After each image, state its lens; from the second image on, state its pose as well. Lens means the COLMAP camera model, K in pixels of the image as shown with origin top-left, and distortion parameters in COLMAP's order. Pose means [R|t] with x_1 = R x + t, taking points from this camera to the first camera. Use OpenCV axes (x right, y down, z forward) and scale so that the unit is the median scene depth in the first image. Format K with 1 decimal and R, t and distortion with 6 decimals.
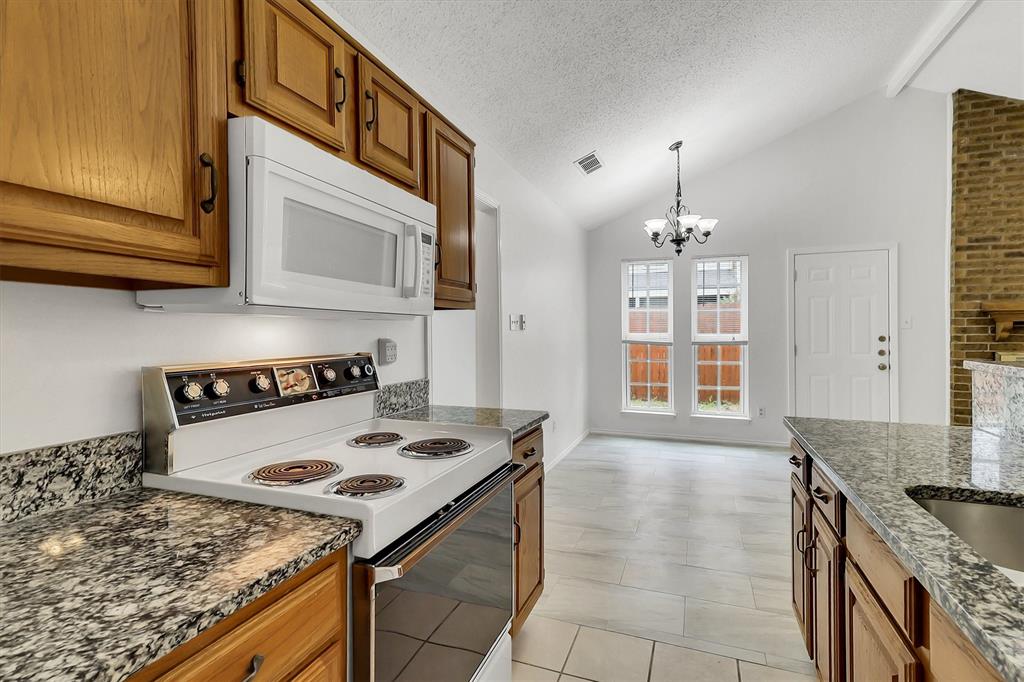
lens RADIAL K [[480.9, 0, 515.7], [0, 480.9, 331.7], [0, 0, 1]] dist [-0.001534, 0.000037]
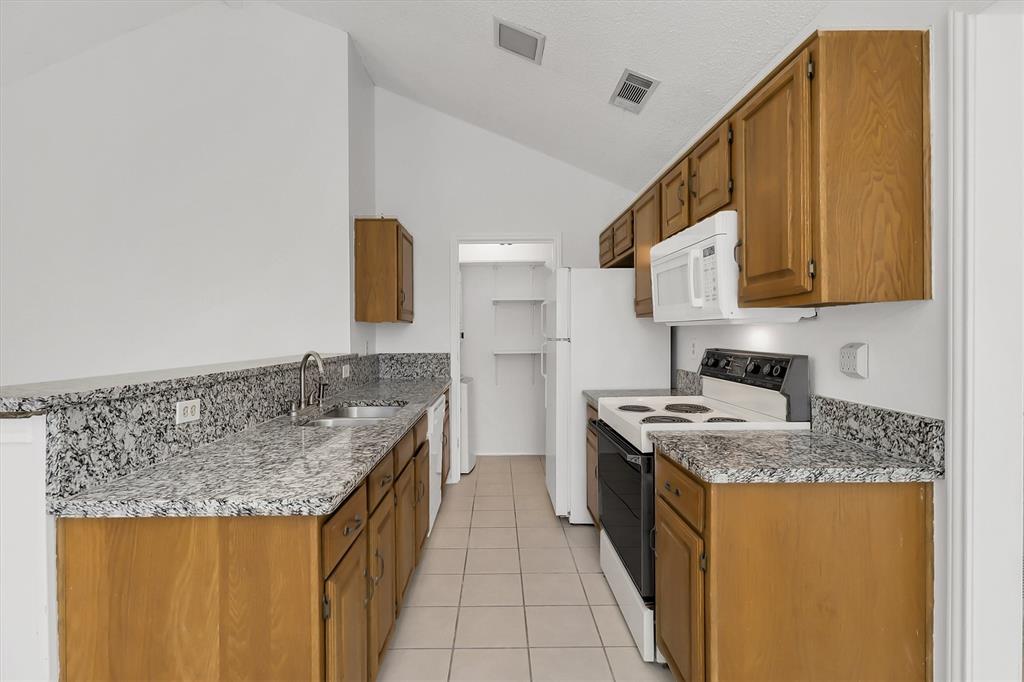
lens RADIAL K [[481.3, 0, 487.6], [0, 481.3, 329.3], [0, 0, 1]] dist [-0.001855, 0.000127]
pose [[-0.939451, 0.007721, -0.342597, 0.687512], [0.008867, 0.999959, -0.001779, -0.015752], [0.342569, -0.004709, -0.939481, 1.885827]]
